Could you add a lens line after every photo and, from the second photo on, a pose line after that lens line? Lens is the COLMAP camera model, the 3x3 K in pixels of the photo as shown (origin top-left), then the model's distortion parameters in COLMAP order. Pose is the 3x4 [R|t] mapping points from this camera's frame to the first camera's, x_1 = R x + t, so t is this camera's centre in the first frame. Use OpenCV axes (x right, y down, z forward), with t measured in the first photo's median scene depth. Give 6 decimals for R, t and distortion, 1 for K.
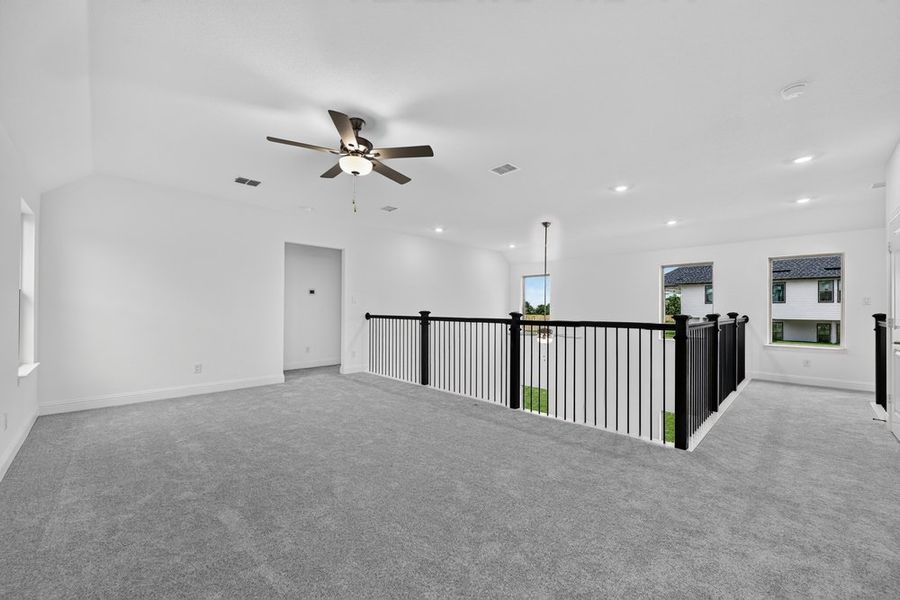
lens RADIAL K [[357.2, 0, 450.9], [0, 357.2, 306.4], [0, 0, 1]] dist [0.000138, -0.000077]
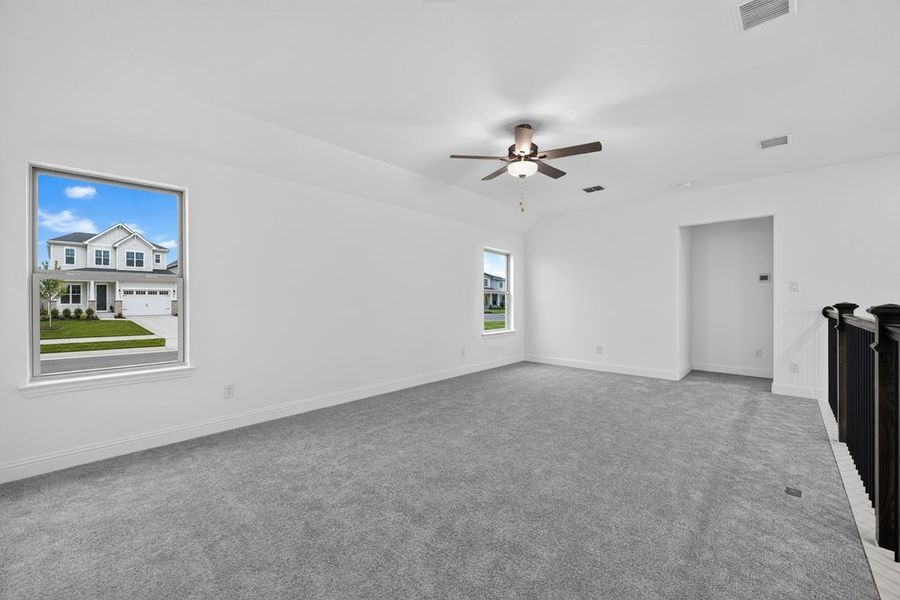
lens RADIAL K [[357.2, 0, 450.9], [0, 357.2, 306.4], [0, 0, 1]] dist [0.000138, -0.000077]
pose [[0.028977, 0.012008, -0.999508, 0.521813], [0.009582, 0.999879, 0.012290, 0.005439], [0.999534, -0.009934, 0.028859, 0.473096]]
